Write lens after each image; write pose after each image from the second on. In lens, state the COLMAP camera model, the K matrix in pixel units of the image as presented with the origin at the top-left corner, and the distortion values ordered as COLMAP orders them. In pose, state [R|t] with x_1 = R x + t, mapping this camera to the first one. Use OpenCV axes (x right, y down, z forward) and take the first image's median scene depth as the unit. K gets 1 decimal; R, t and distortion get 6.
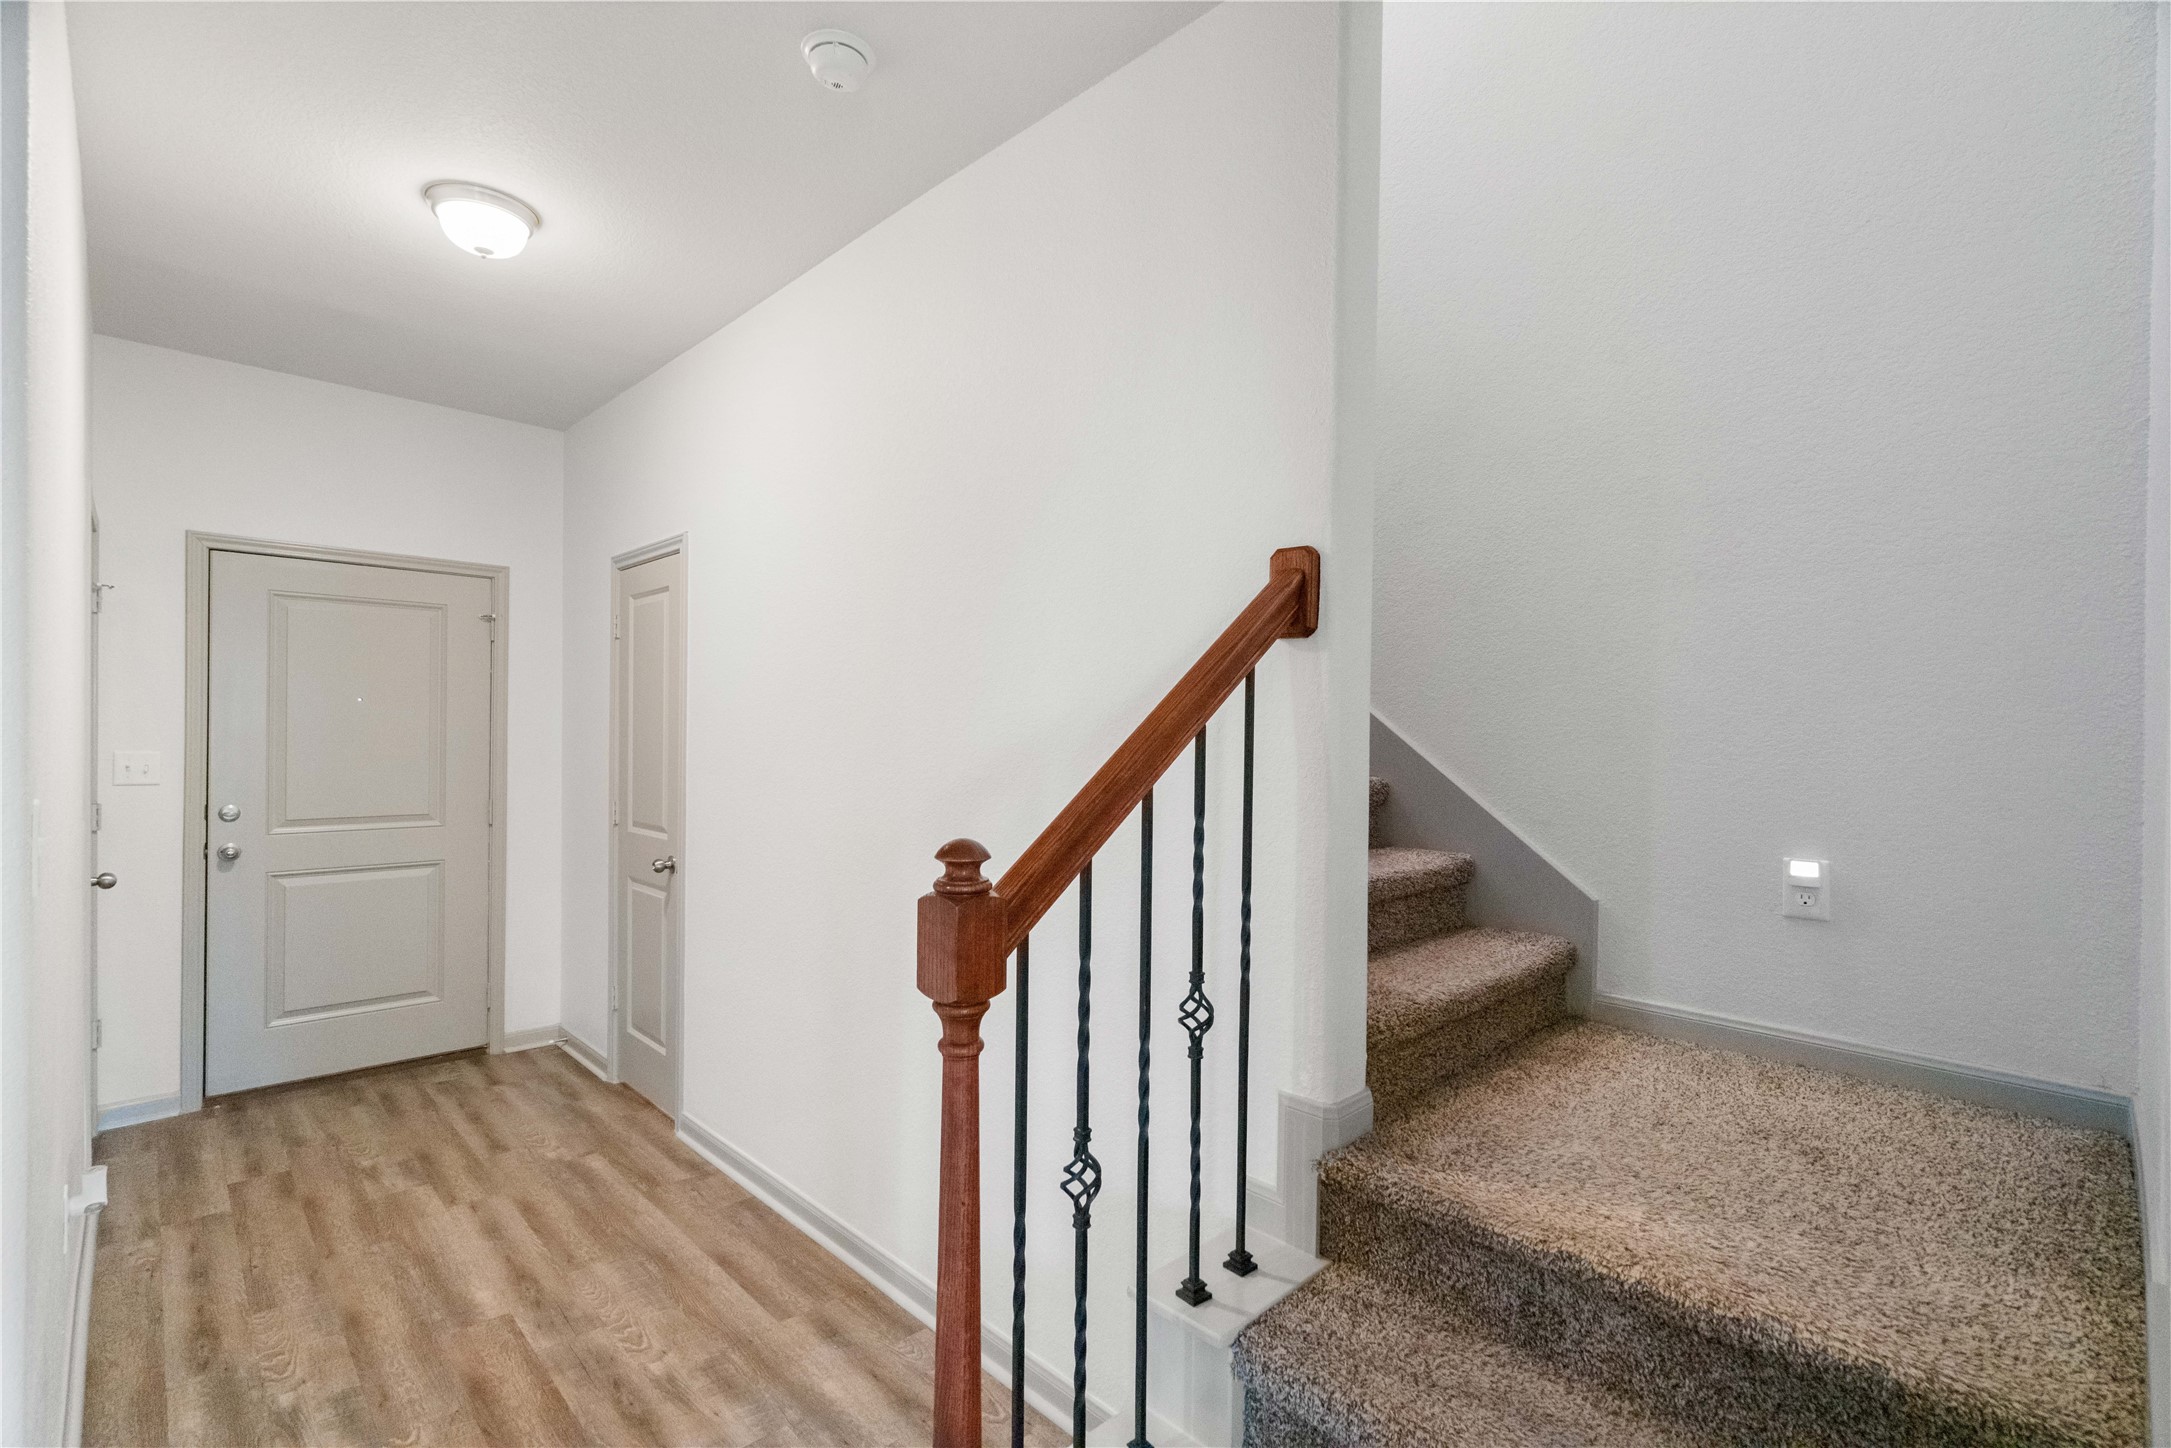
lens RADIAL K [[983.1, 0, 1088.0], [0, 983.1, 738.0], [0, 0, 1]] dist [-0.000093, 0.000884]
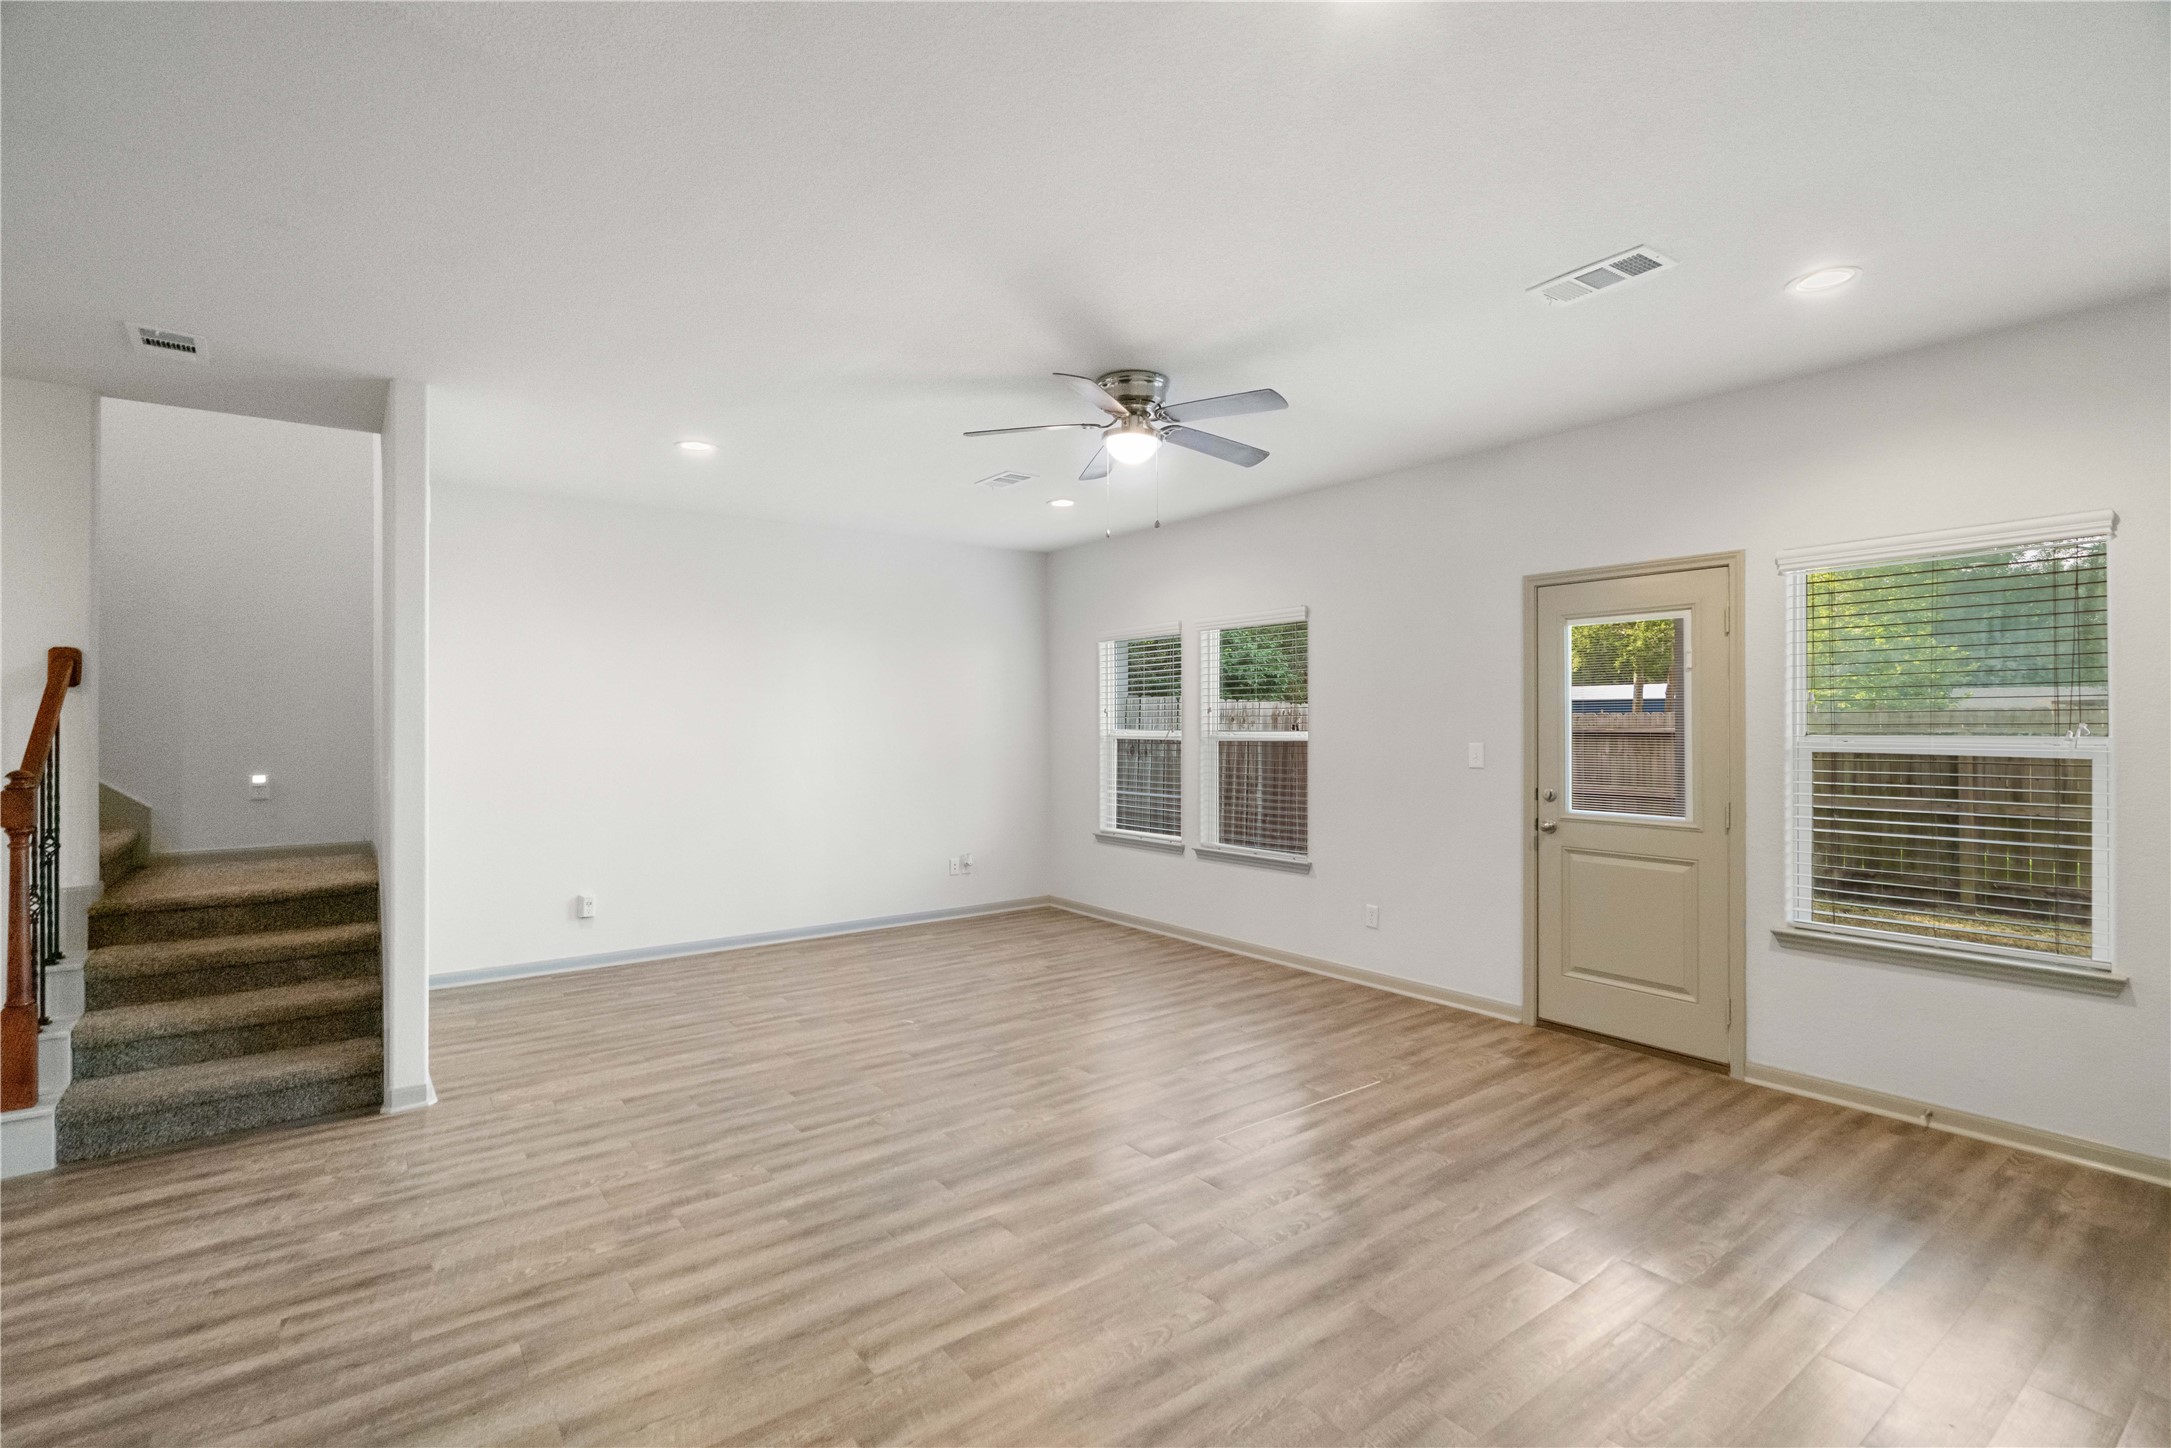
lens RADIAL K [[1007.5, 0, 1077.0], [0, 1007.5, 707.0], [0, 0, 1]] dist [-0.000561, 0.000260]
pose [[0.129641, 0.001805, 0.991559, -2.130838], [0.013438, 0.999903, -0.003577, -0.015415], [-0.991470, 0.013788, 0.129604, -1.922220]]
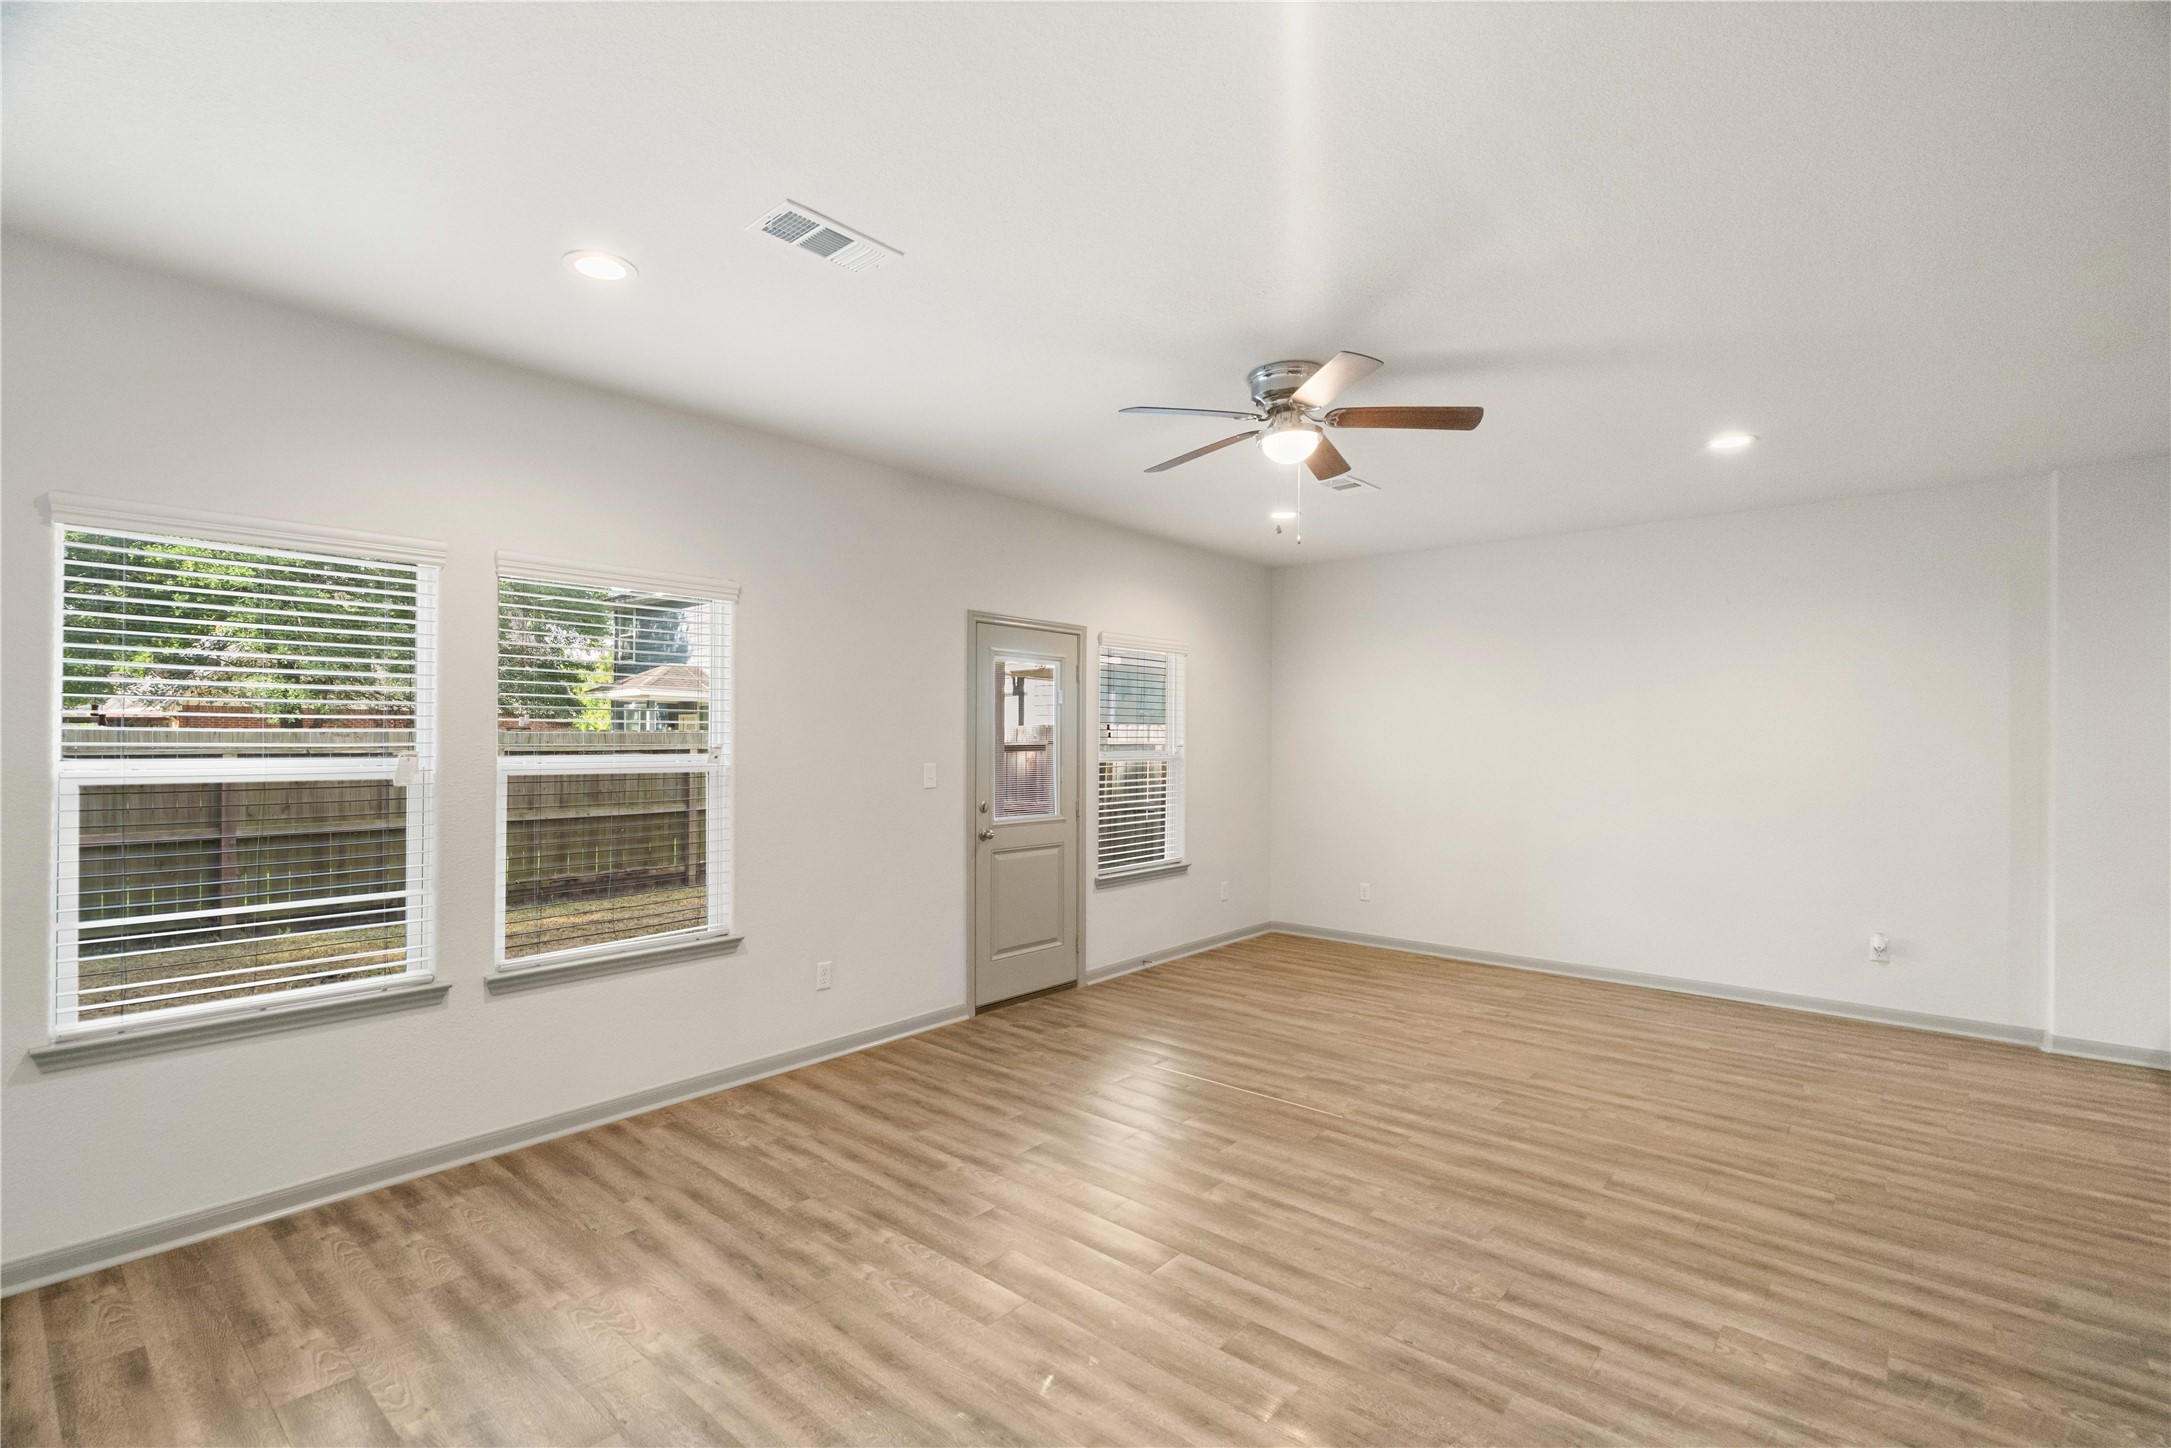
lens RADIAL K [[983.1, 0, 1088.0], [0, 983.1, 738.0], [0, 0, 1]] dist [-0.000093, 0.000884]
pose [[-0.995375, -0.015557, -0.094800, 1.348251], [-0.015924, 0.999868, 0.003114, 0.006638], [0.094739, 0.004609, -0.995491, 0.694179]]
